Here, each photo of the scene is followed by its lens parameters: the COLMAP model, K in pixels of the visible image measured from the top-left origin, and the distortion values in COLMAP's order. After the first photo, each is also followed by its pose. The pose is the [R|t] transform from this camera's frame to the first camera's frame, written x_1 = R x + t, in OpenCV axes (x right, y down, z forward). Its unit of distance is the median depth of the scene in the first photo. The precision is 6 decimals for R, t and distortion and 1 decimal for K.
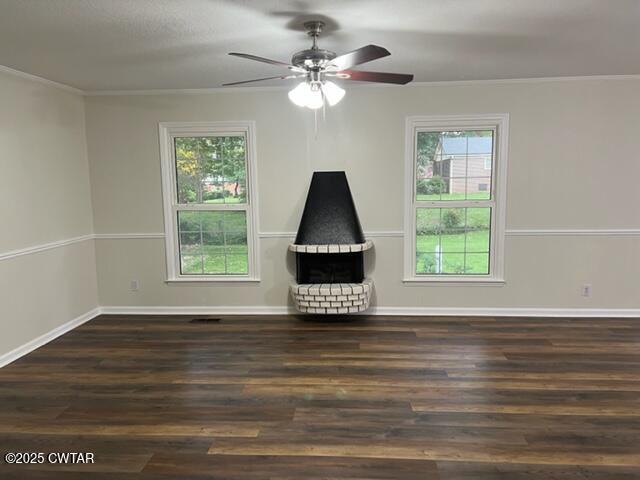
lens RADIAL K [[482.5, 0, 320.0], [0, 482.5, 240.0], [0, 0, 1]] dist [0.043925, -0.044688]
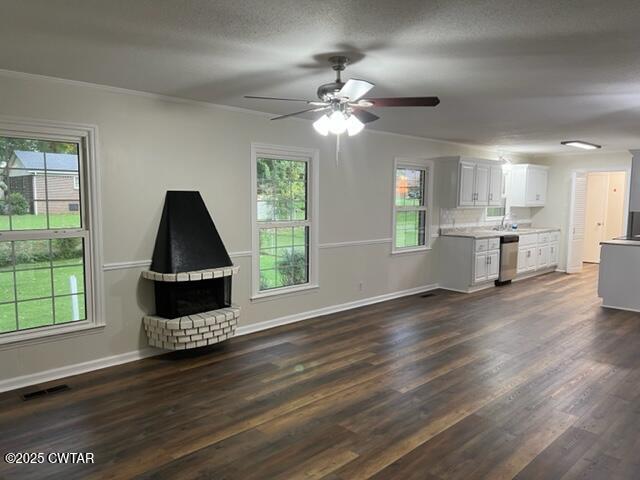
lens RADIAL K [[482.5, 0, 320.0], [0, 482.5, 240.0], [0, 0, 1]] dist [0.043925, -0.044688]
pose [[0.656531, -0.045447, 0.752928, -0.613159], [0.082622, 0.996510, -0.011894, -0.020936], [-0.749760, 0.070018, 0.657995, 0.249705]]
